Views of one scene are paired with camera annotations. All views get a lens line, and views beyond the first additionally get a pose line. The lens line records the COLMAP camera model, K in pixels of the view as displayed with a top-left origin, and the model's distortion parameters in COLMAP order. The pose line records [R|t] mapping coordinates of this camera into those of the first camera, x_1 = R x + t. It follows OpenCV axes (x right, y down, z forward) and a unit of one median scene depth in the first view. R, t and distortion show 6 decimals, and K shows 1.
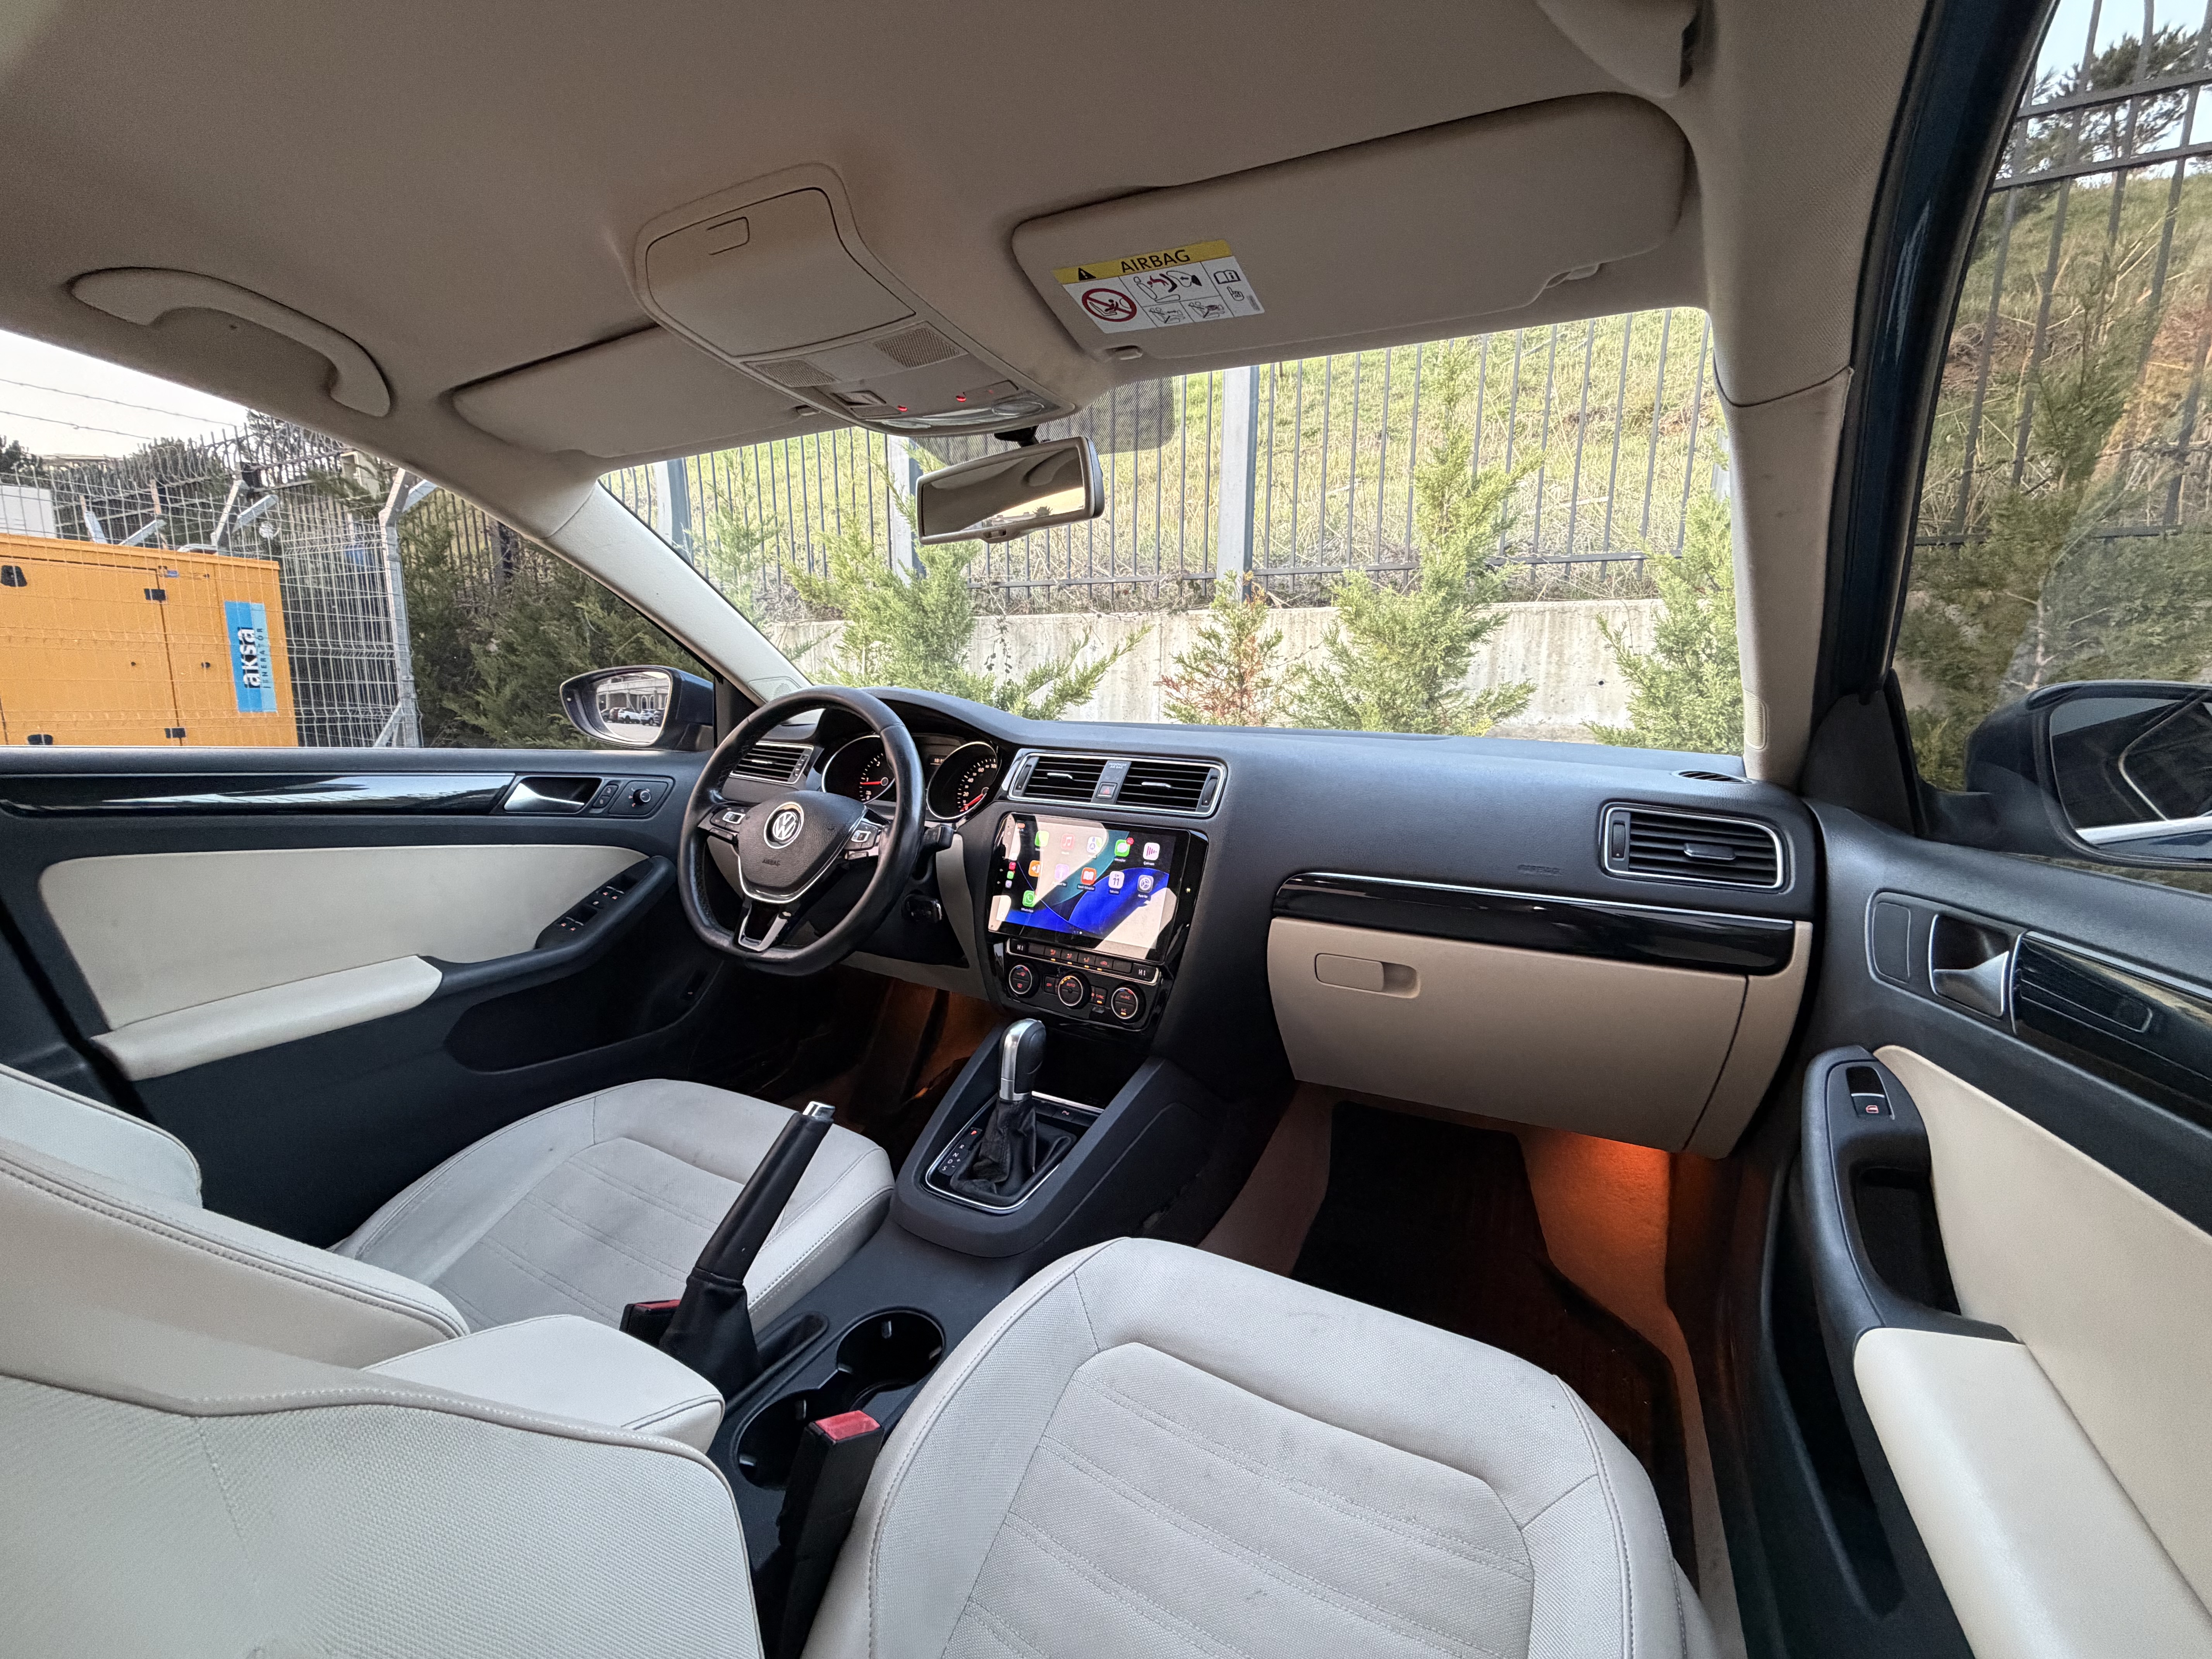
lens RADIAL K [[878.6, 0, 1095.4], [0, 878.6, 832.8], [0, 0, 1]] dist [0.002504, 0.000295]
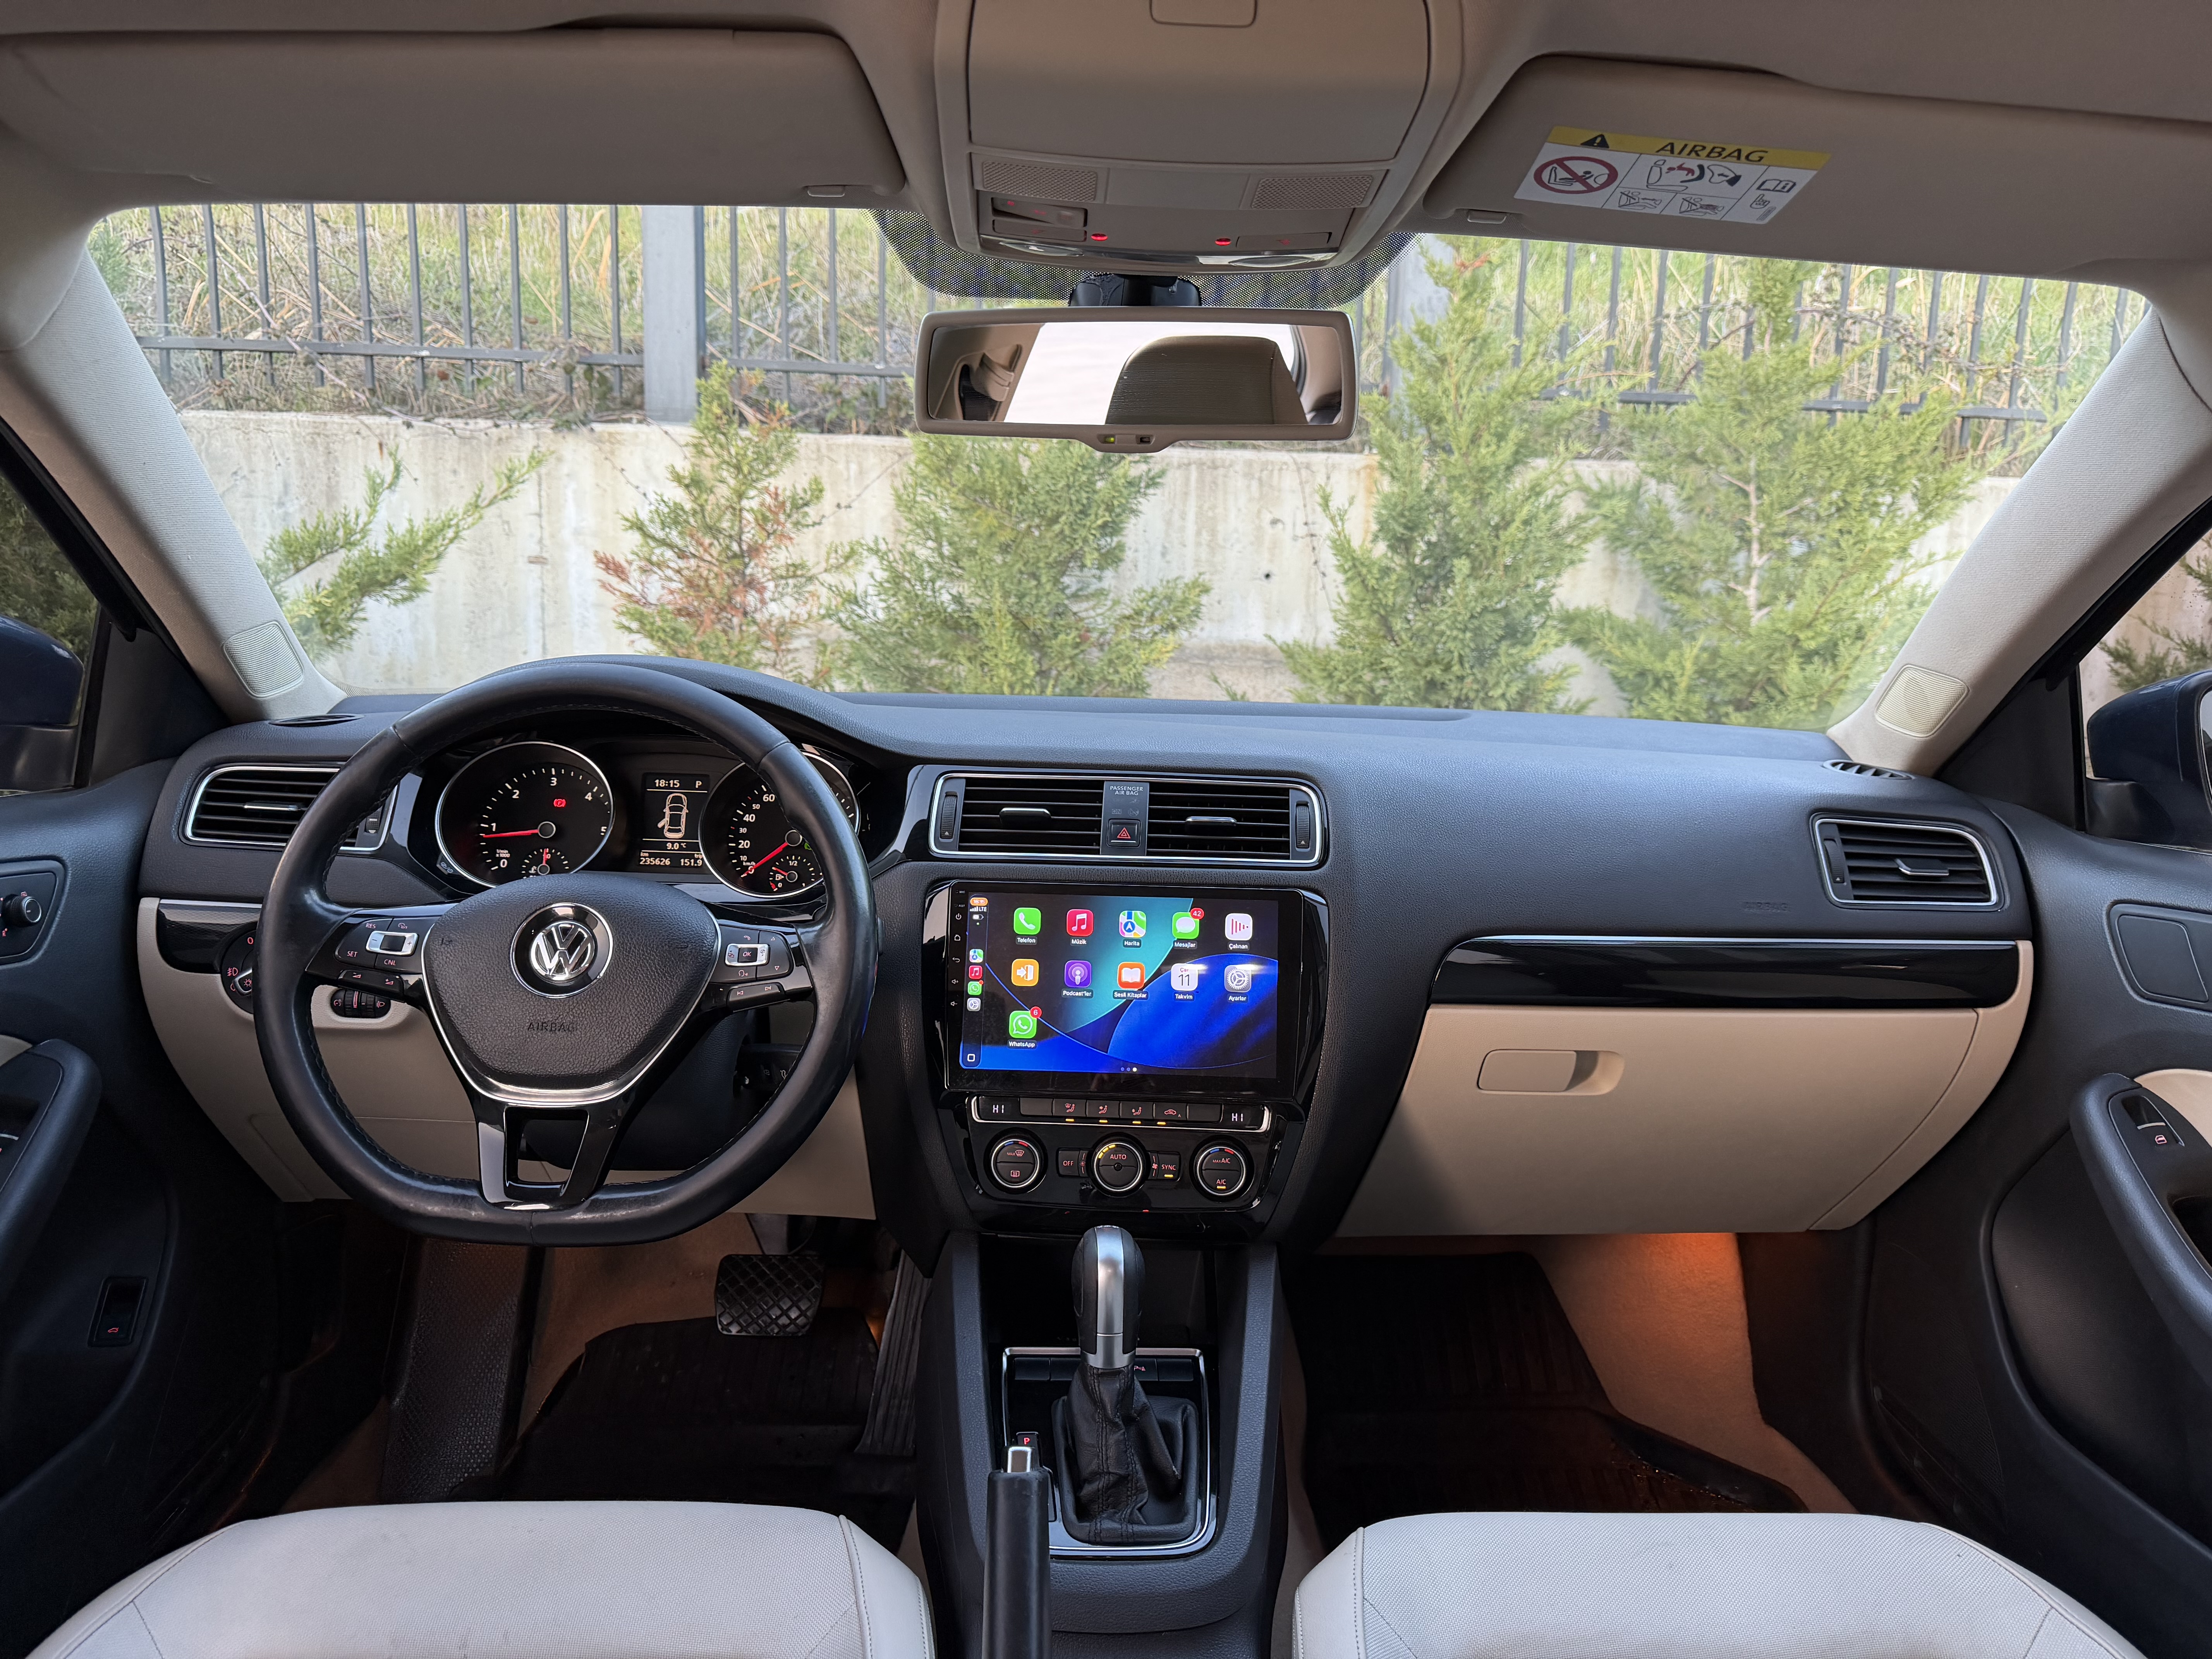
lens RADIAL K [[1552.5, 0, 1113.6], [0, 1552.5, 841.3], [0, 0, 1]] dist [0.114412, -0.204063]
pose [[0.862440, -0.078598, 0.500020, -0.493156], [0.066558, 0.996902, 0.041902, -0.080905], [-0.501764, -0.002857, 0.865000, 0.058417]]
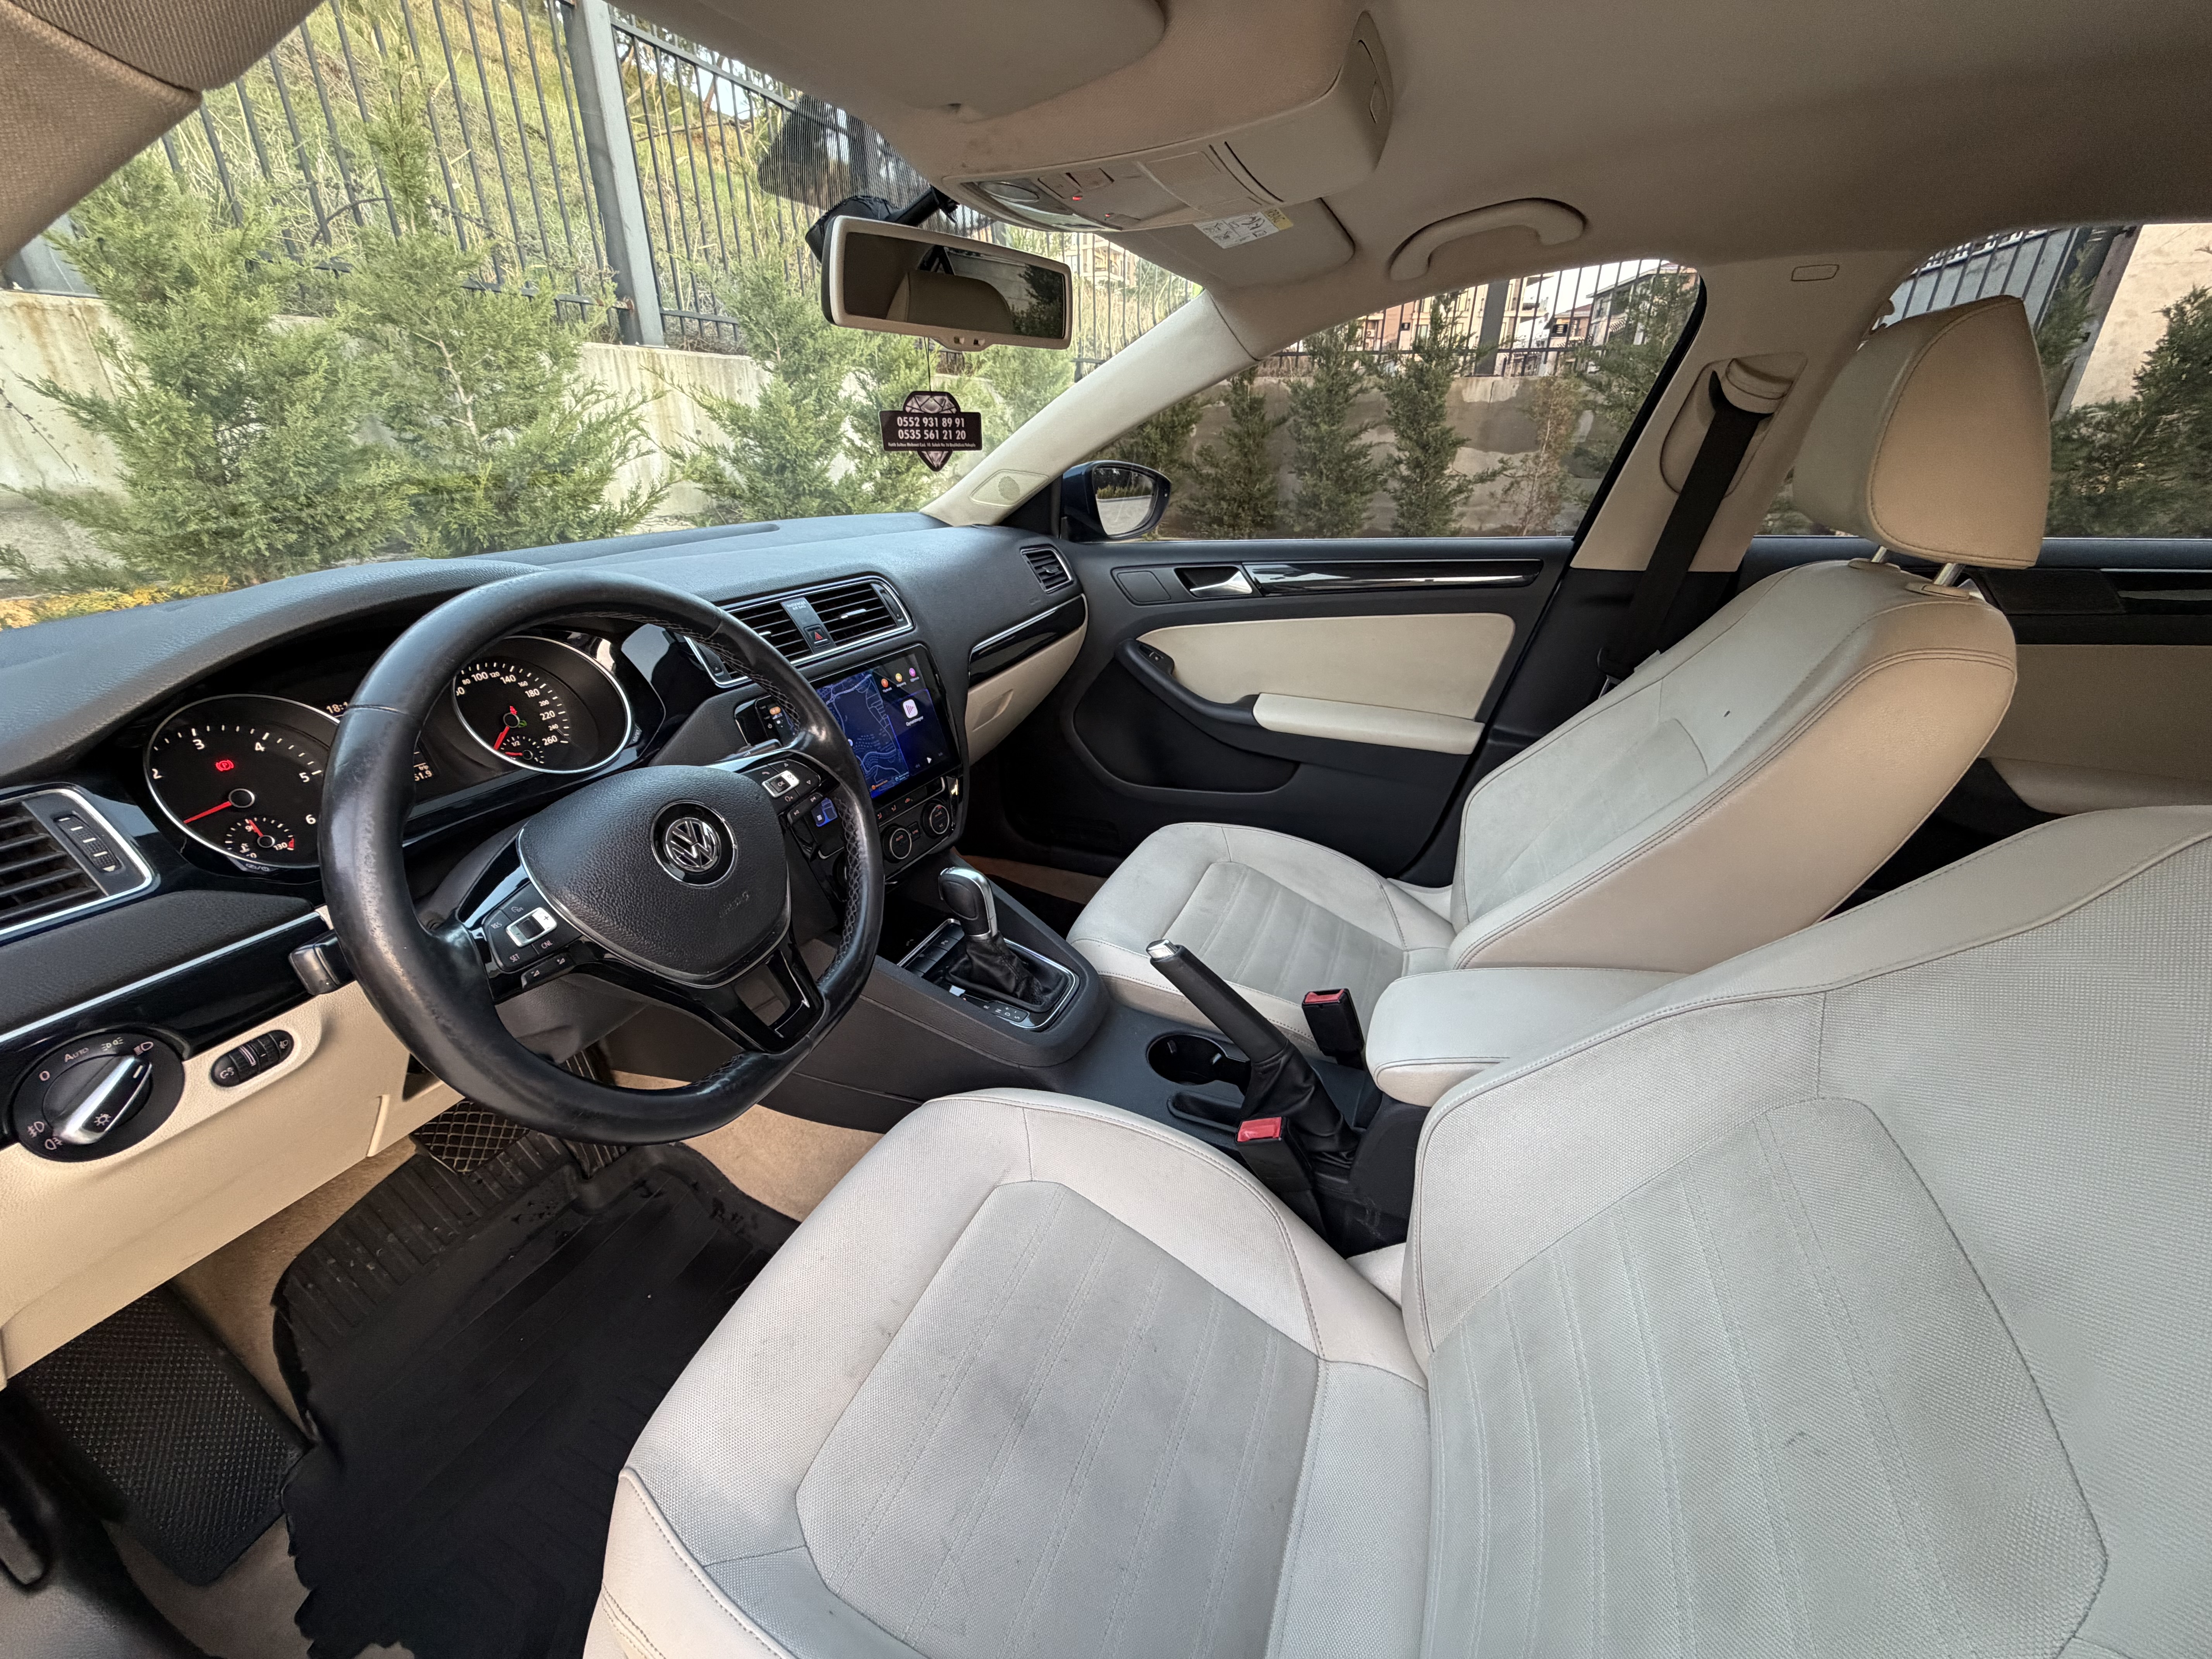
lens RADIAL K [[877.6, 0, 1114.9], [0, 877.6, 830.1], [0, 0, 1]] dist [-0.014576, -0.000134]
pose [[-0.115808, -0.438065, 0.891453, -0.805128], [0.143847, 0.880633, 0.451435, -0.207534], [-0.982800, 0.180512, -0.038970, 0.714323]]
